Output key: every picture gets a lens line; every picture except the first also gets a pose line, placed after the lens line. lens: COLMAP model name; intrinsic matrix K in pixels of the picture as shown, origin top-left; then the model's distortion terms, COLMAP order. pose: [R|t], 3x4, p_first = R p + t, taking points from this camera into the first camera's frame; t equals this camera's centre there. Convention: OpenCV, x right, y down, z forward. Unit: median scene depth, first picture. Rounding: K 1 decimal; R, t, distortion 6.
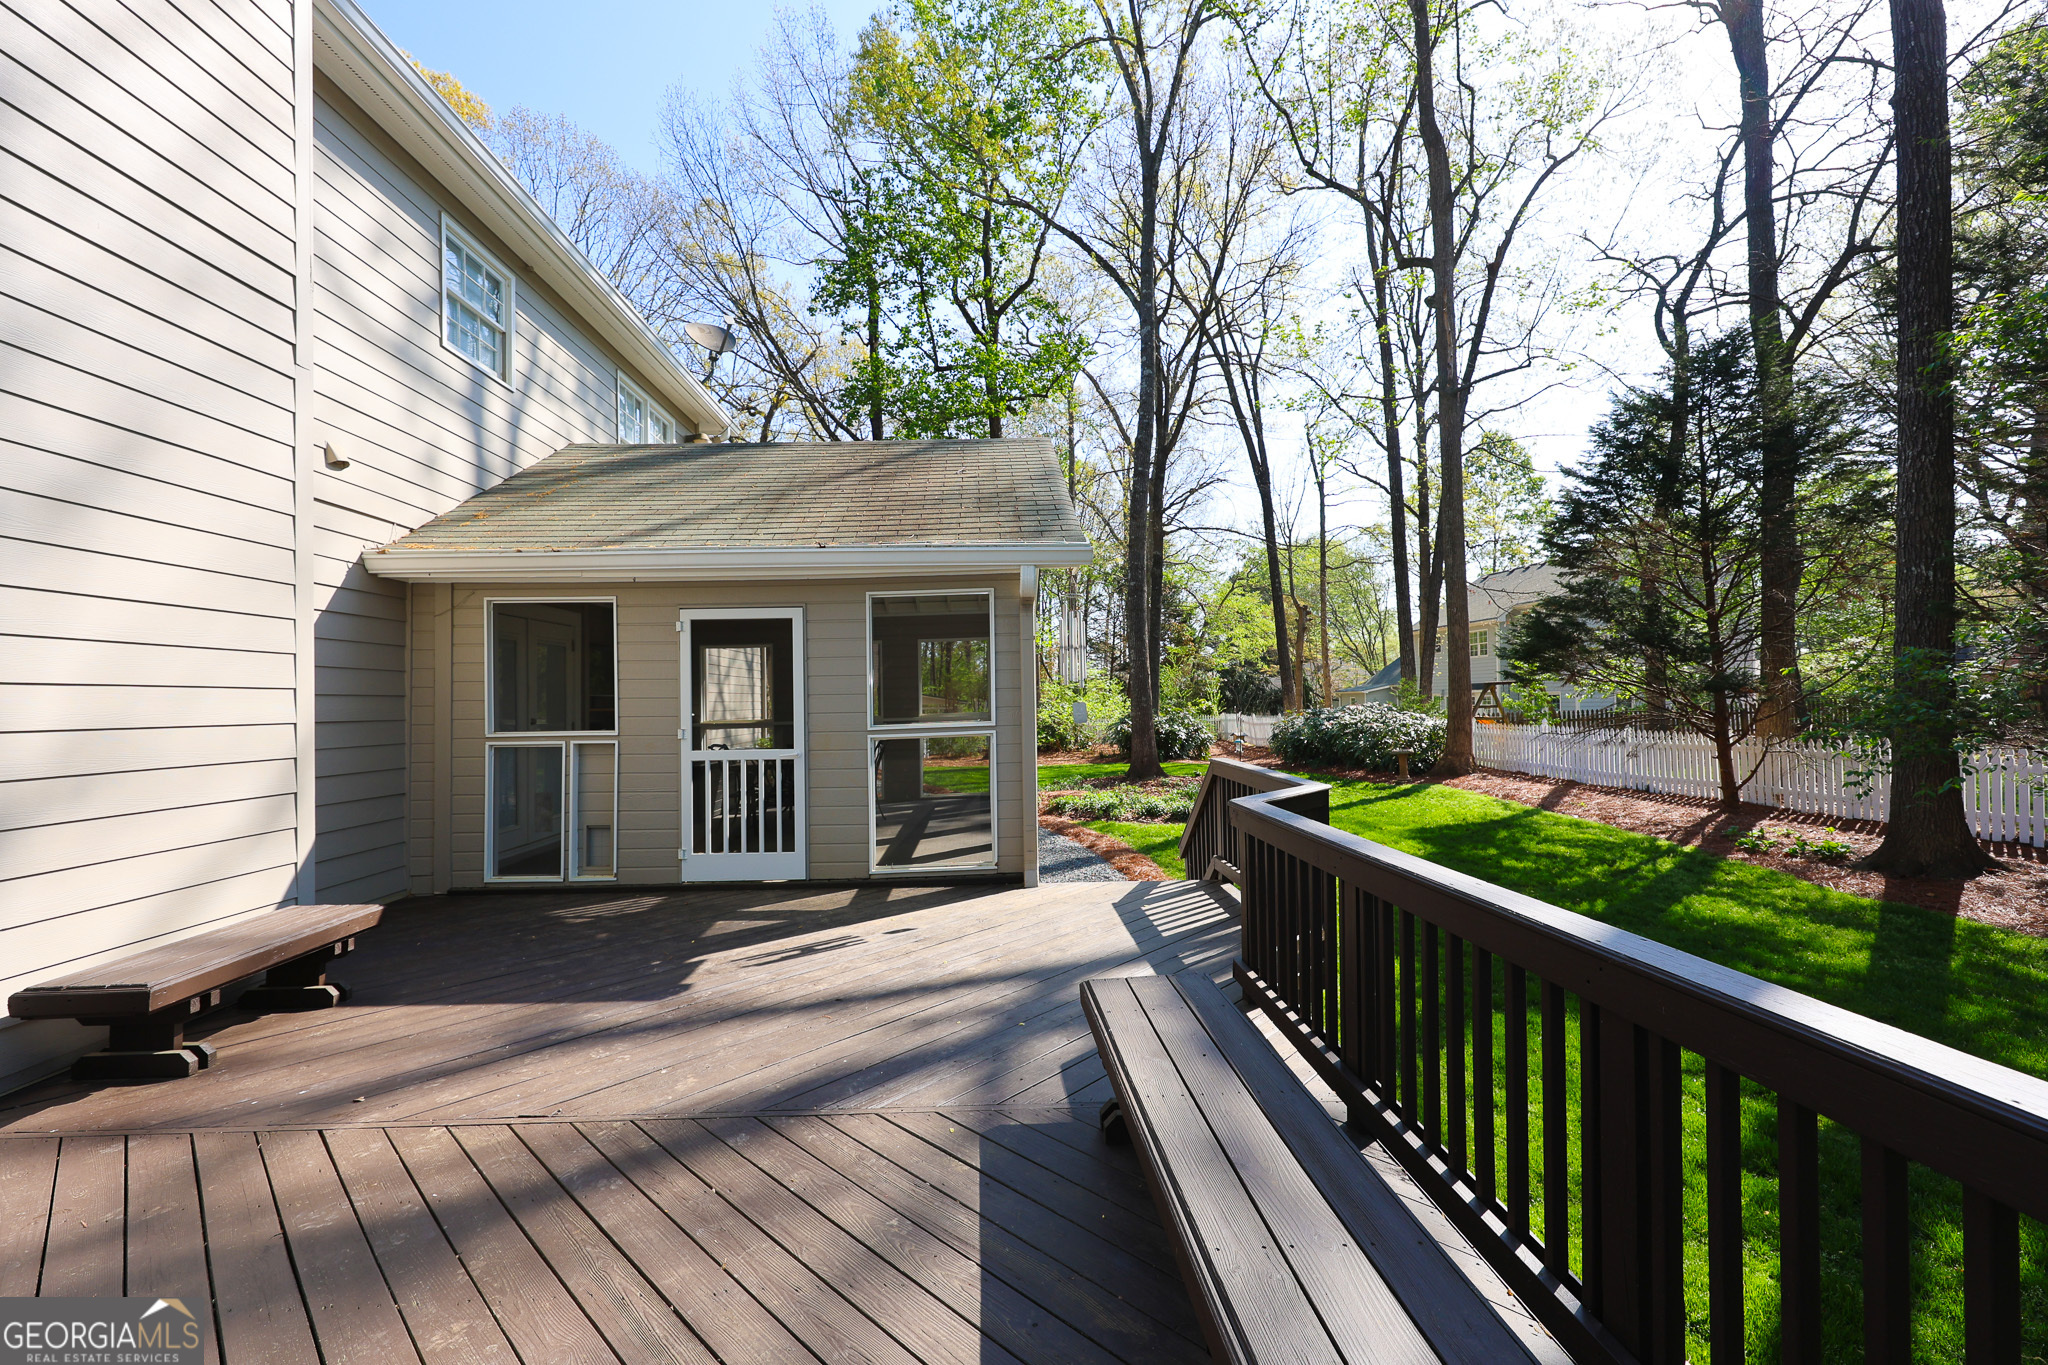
lens RADIAL K [[823.3, 0, 1016.0], [0, 823.3, 694.0], [0, 0, 1]] dist [0.000092, 0.000369]
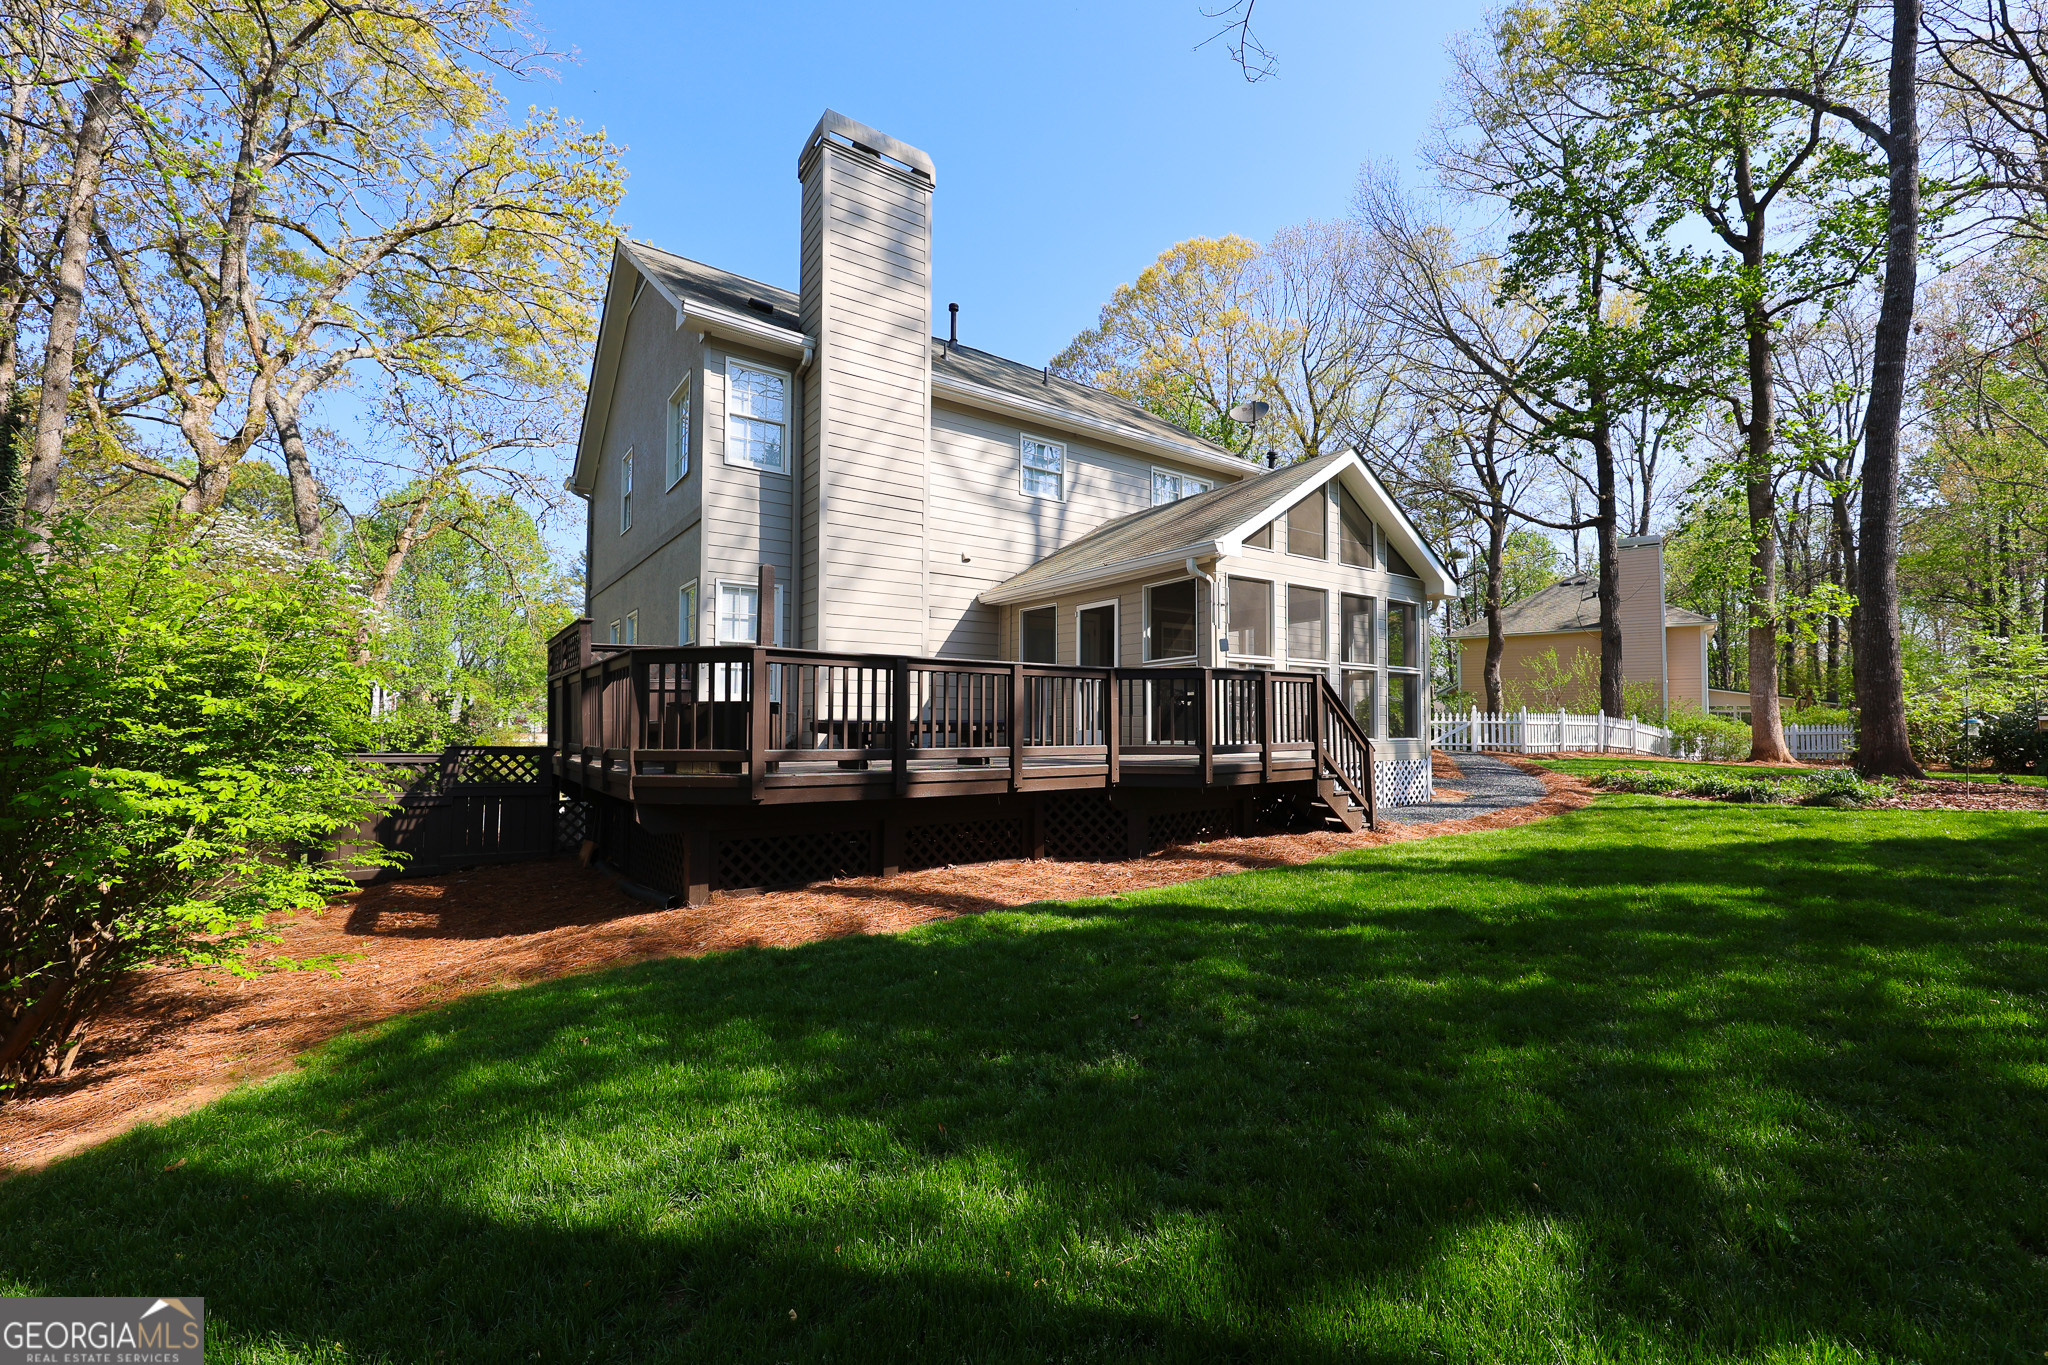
lens RADIAL K [[823.3, 0, 1027.2], [0, 823.3, 694.1], [0, 0, 1]] dist [0.000092, 0.000369]
pose [[0.566282, -0.013952, -0.824094, 0.832212], [-0.002341, 0.999825, -0.018536, 0.104713], [0.824208, 0.012426, 0.566150, -0.126578]]
